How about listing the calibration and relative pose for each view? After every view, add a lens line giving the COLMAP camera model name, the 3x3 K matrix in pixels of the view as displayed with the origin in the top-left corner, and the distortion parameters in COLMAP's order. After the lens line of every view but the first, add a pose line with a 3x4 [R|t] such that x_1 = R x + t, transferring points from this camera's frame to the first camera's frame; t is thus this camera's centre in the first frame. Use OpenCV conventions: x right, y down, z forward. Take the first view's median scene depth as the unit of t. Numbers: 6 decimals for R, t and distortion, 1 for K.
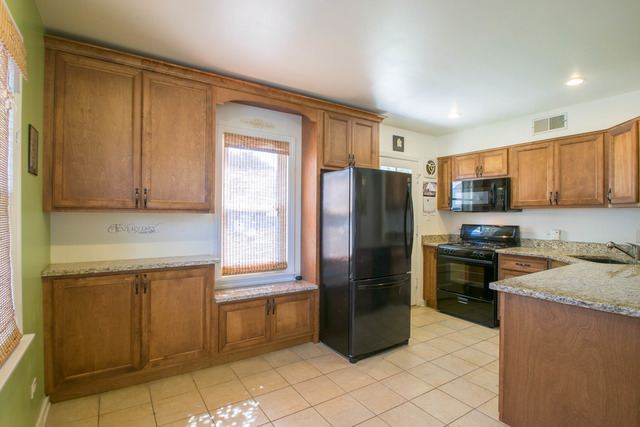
lens RADIAL K [[315.4, 0, 317.1], [0, 315.4, 214.8], [0, 0, 1]] dist [-0.003810, -0.009946]
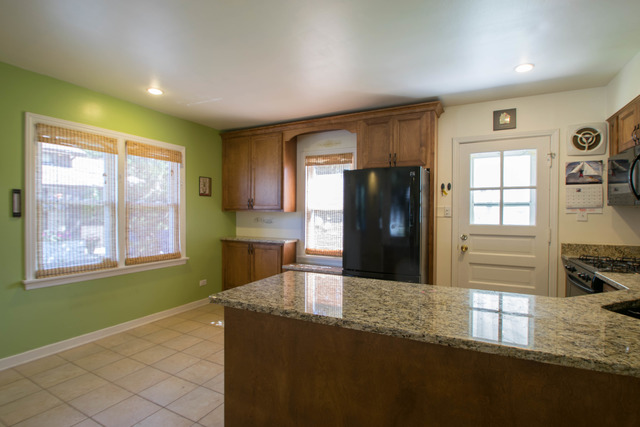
lens RADIAL K [[315.4, 0, 317.8], [0, 315.4, 215.4], [0, 0, 1]] dist [-0.003810, -0.009946]
pose [[0.491007, 0.003593, -0.871148, 1.000996], [-0.002119, 0.999993, 0.002930, 0.008222], [0.871153, 0.000407, 0.491012, 0.328044]]
